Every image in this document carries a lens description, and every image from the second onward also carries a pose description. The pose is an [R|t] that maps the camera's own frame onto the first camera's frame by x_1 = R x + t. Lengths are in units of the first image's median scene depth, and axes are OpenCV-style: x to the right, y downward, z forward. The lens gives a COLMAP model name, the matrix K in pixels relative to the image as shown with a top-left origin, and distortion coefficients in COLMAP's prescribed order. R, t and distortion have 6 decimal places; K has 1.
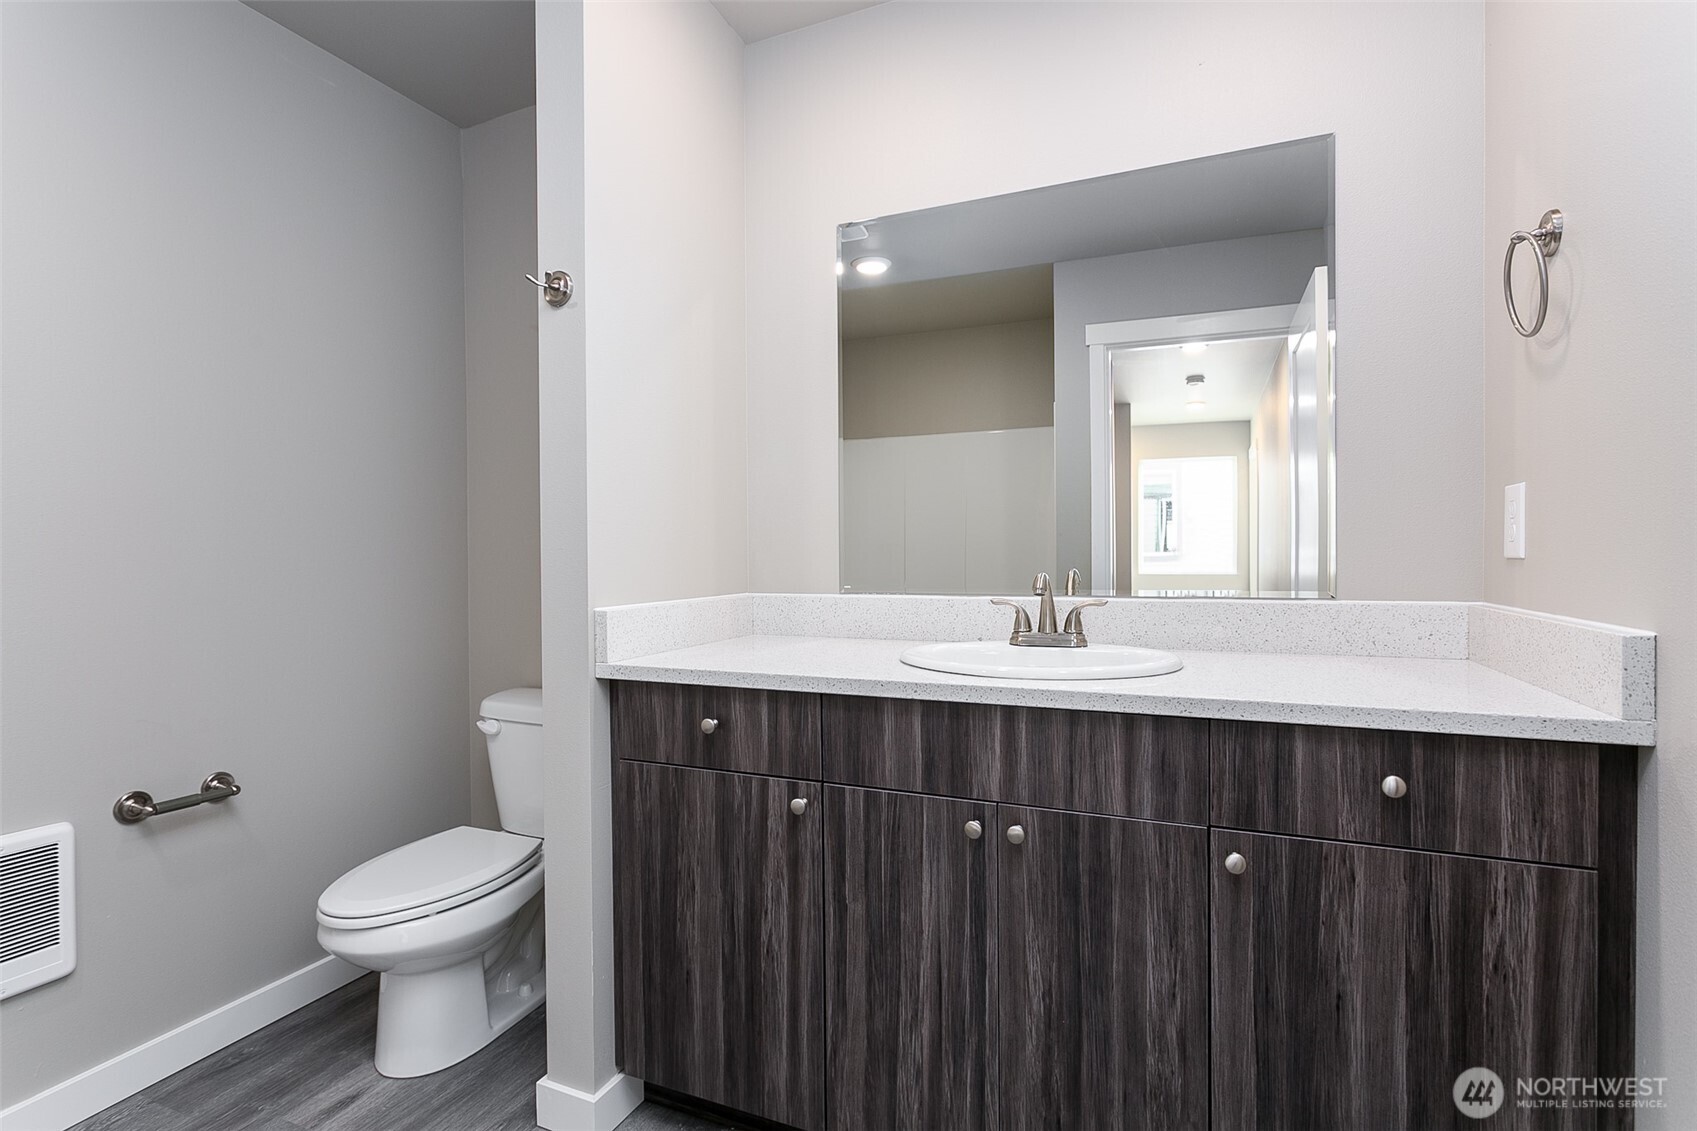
lens RADIAL K [[798.0, 0, 846.9], [0, 798.0, 564.4], [0, 0, 1]] dist [0.000356, 0.000243]
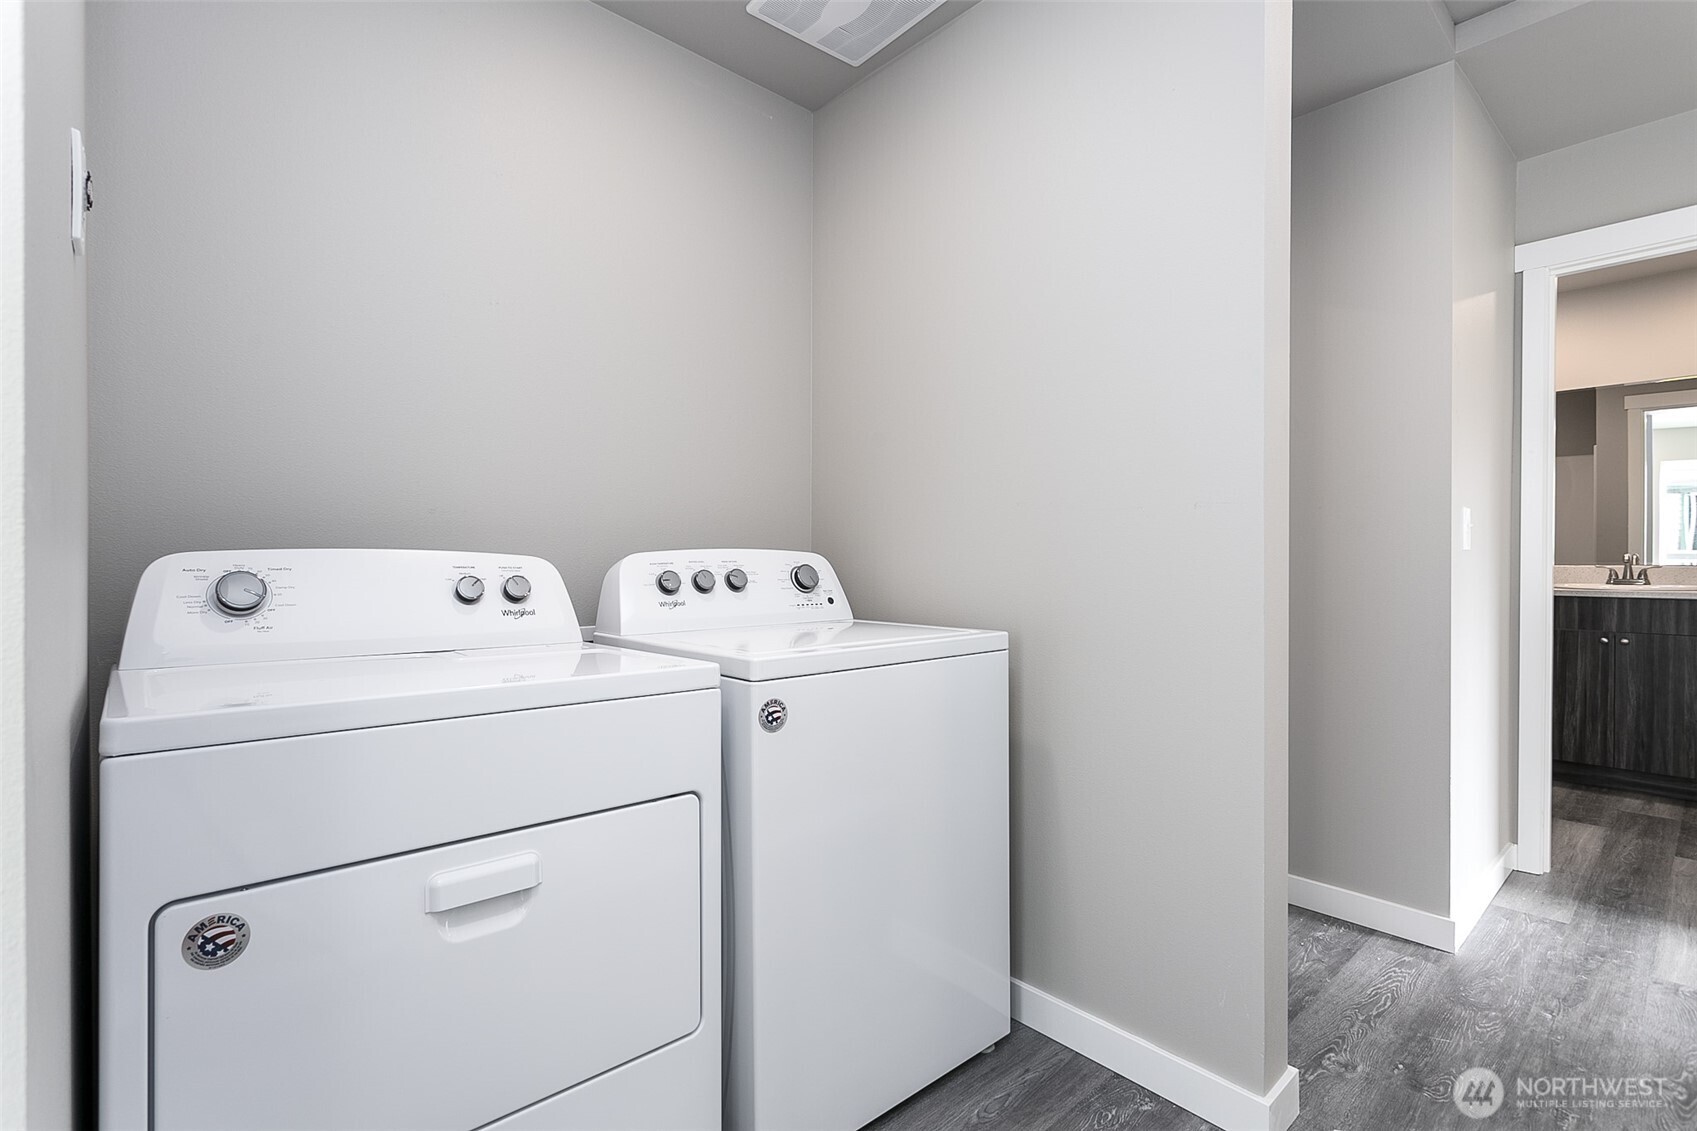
lens RADIAL K [[798.0, 0, 846.9], [0, 798.0, 564.4], [0, 0, 1]] dist [0.000356, 0.000243]
pose [[0.906723, 0.009693, -0.421616, -1.112442], [-0.009756, 0.999950, 0.002007, 0.077010], [0.421614, 0.002293, 0.906772, -2.781500]]
